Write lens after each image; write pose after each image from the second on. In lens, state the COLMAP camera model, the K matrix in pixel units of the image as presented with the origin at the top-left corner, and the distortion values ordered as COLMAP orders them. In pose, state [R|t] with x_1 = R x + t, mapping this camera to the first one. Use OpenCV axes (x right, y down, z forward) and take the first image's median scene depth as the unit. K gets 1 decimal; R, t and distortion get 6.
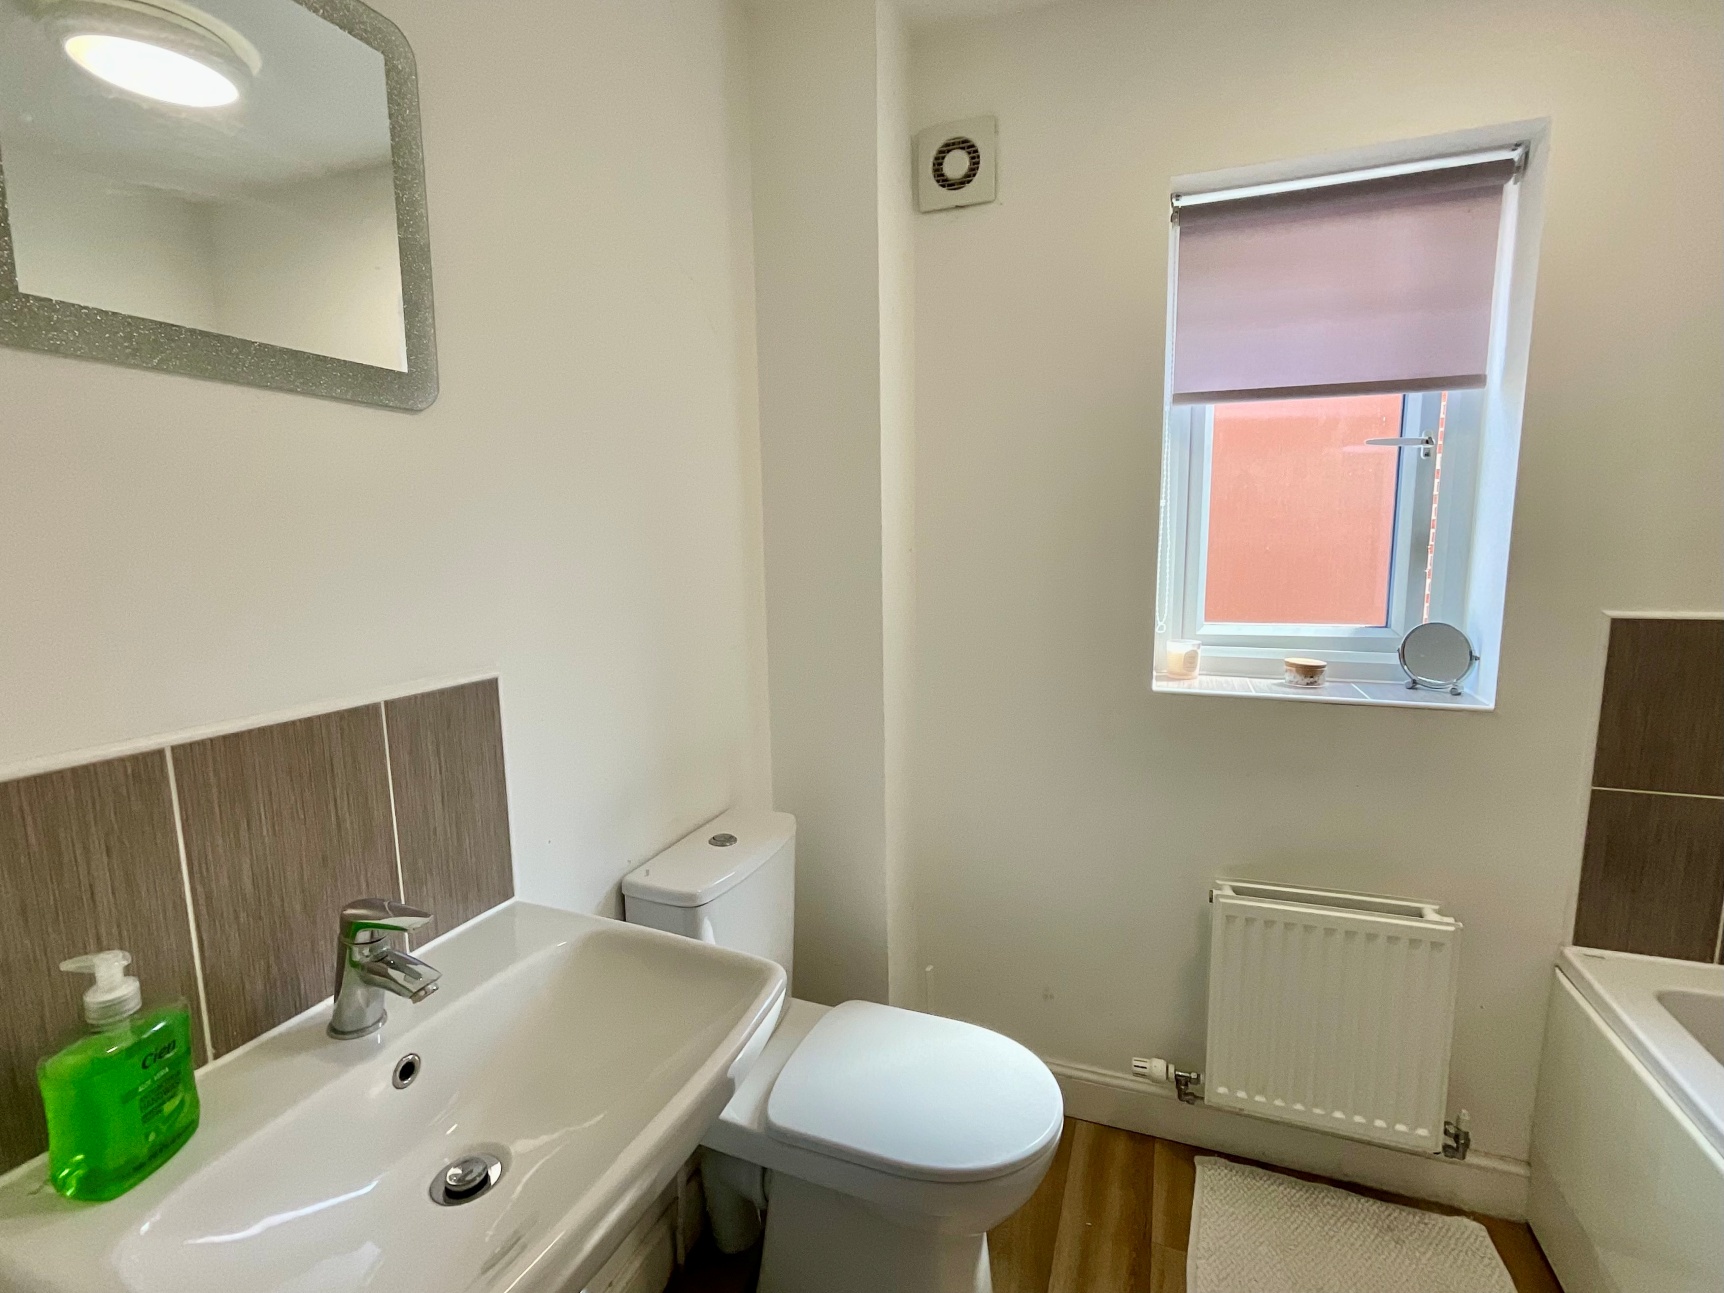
lens RADIAL K [[746.6, 0, 862.0], [0, 746.6, 646.5], [0, 0, 1]] dist [0.005086, -0.000482]
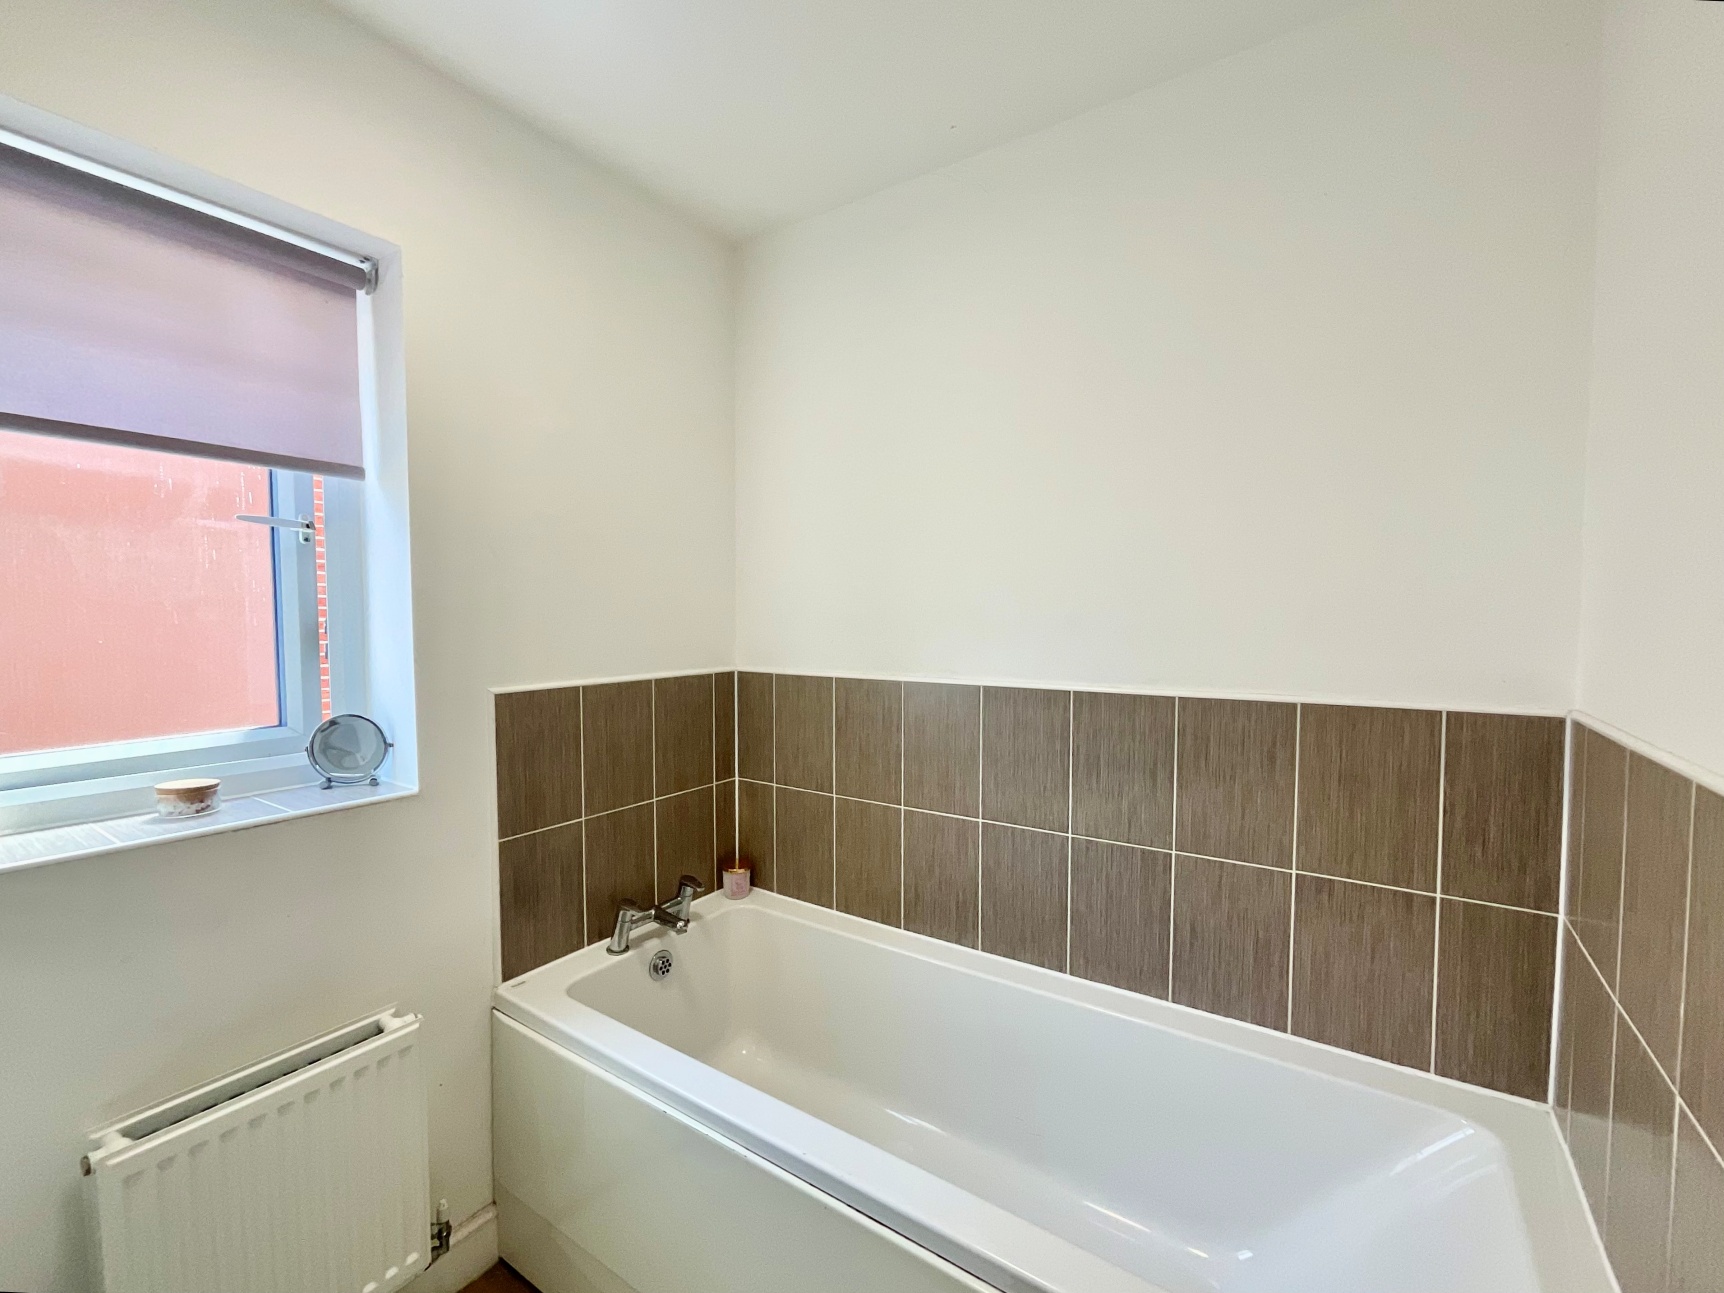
lens RADIAL K [[746.6, 0, 862.0], [0, 746.6, 646.5], [0, 0, 1]] dist [0.005086, -0.000482]
pose [[0.228293, -0.033946, 0.973000, -0.007364], [0.143323, 0.989676, 0.000900, -0.024984], [-0.962985, 0.139248, 0.230801, 0.136871]]
